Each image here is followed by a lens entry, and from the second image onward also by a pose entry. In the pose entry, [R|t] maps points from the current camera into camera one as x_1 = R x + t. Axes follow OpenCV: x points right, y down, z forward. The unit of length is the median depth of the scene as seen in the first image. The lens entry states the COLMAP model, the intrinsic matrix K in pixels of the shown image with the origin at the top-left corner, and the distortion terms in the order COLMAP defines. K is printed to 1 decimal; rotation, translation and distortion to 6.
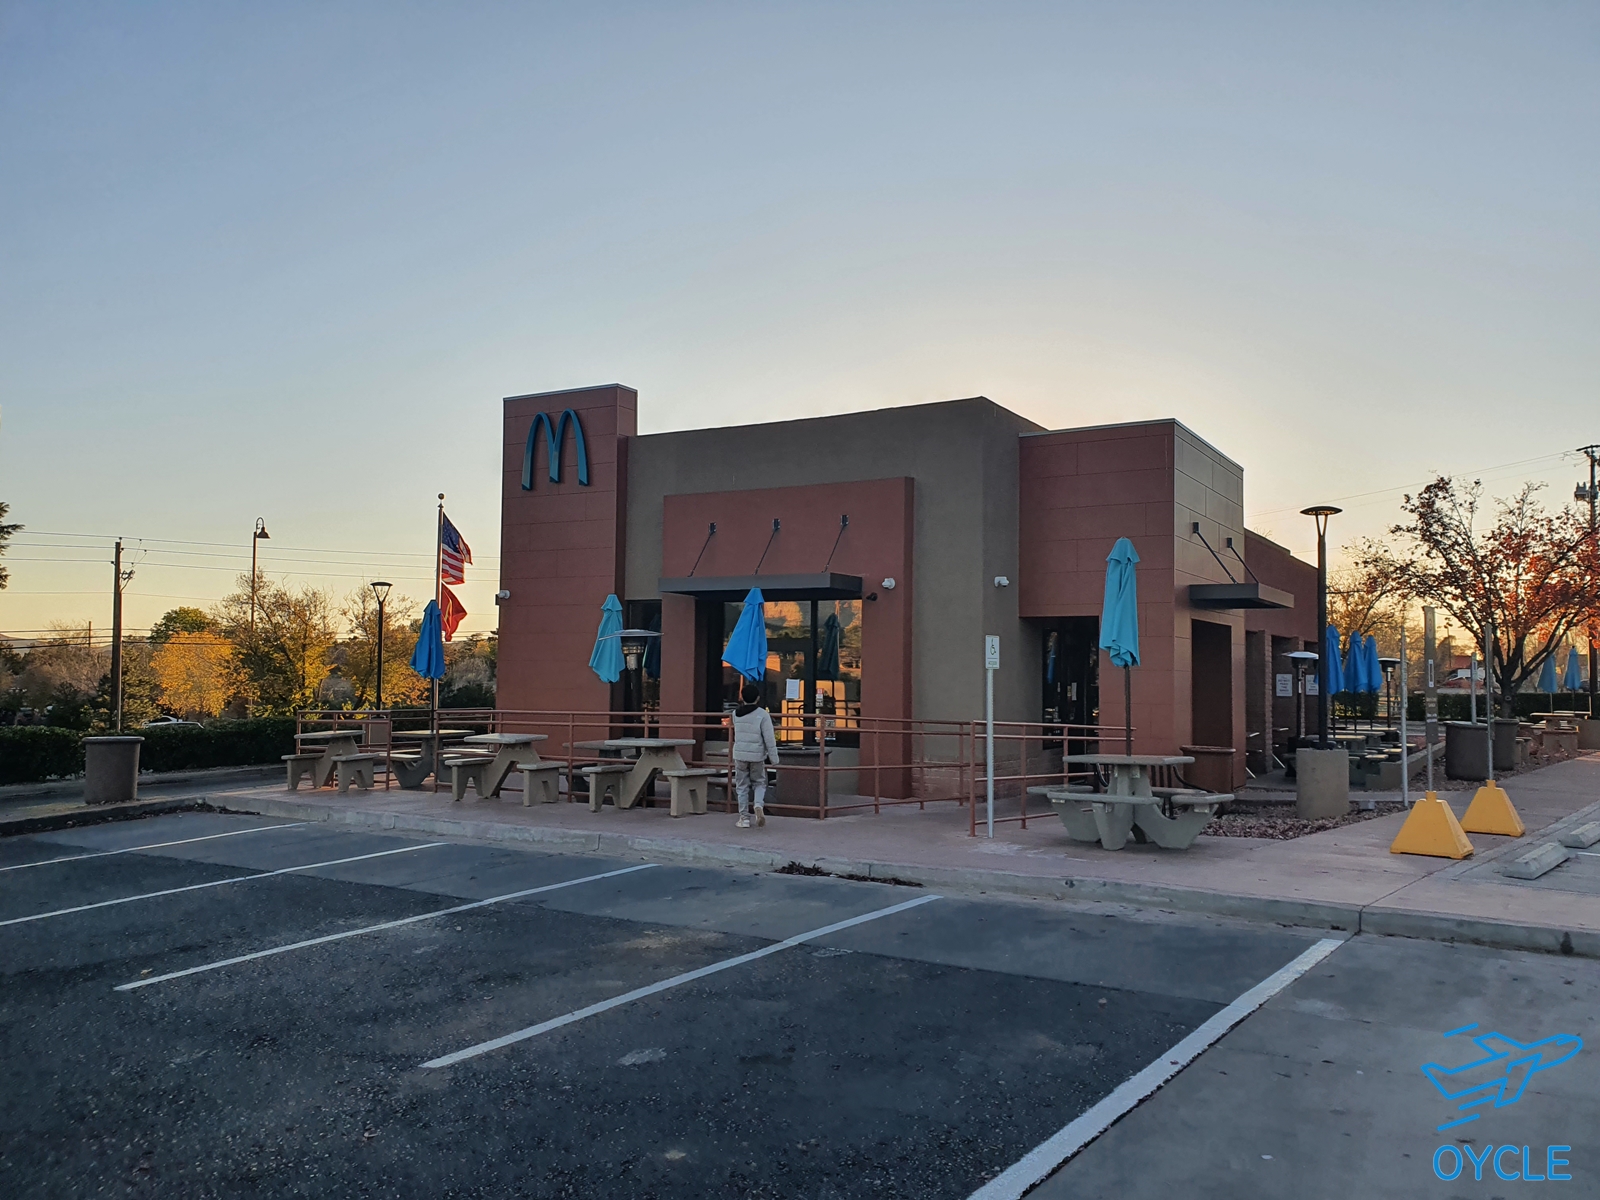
lens RADIAL K [[1401.3, 0, 800.0], [0, 1401.3, 600.0], [0, 0, 1]] dist [0.073186, 0.002327]
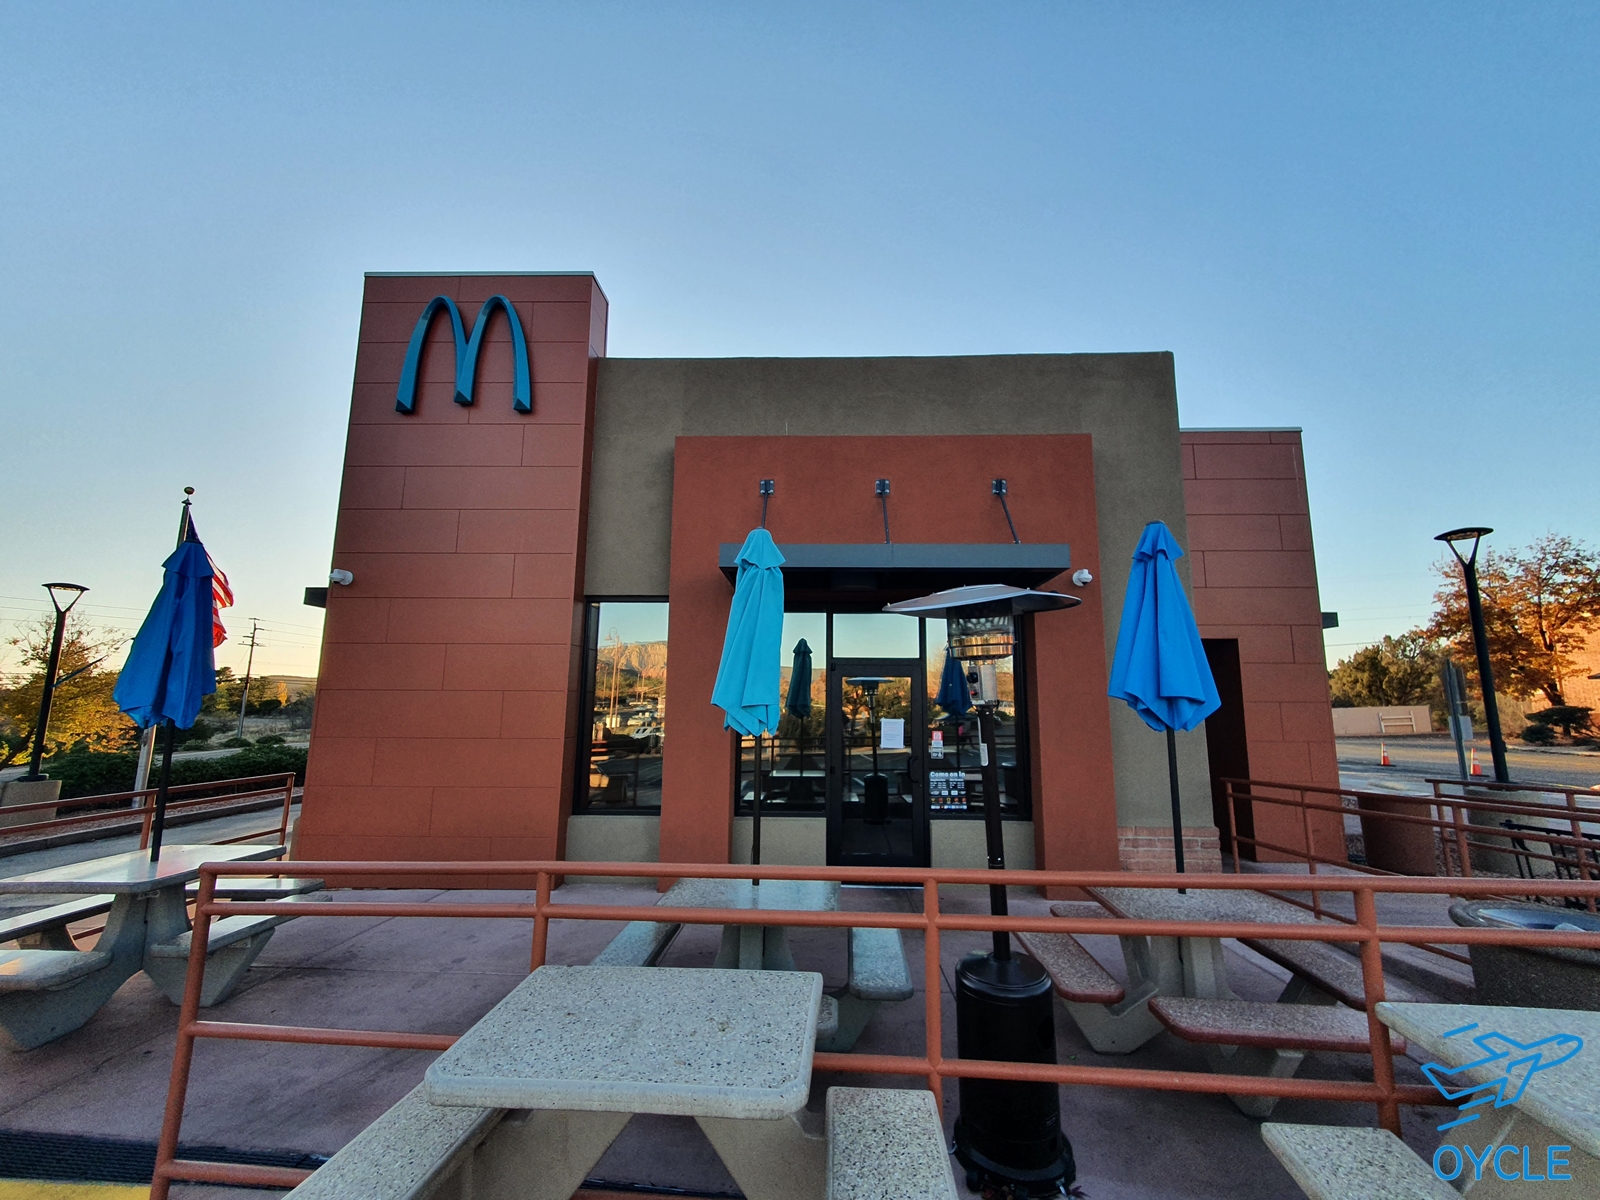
lens RADIAL K [[639.6, 0, 800.0], [0, 639.6, 600.0], [0, 0, 1]] dist [-0.003143, -0.000447]
pose [[0.856285, 0.074922, 0.511040, -0.184787], [-0.018184, 0.993183, -0.115139, 0.032587], [-0.516183, 0.089299, 0.851810, 0.692674]]
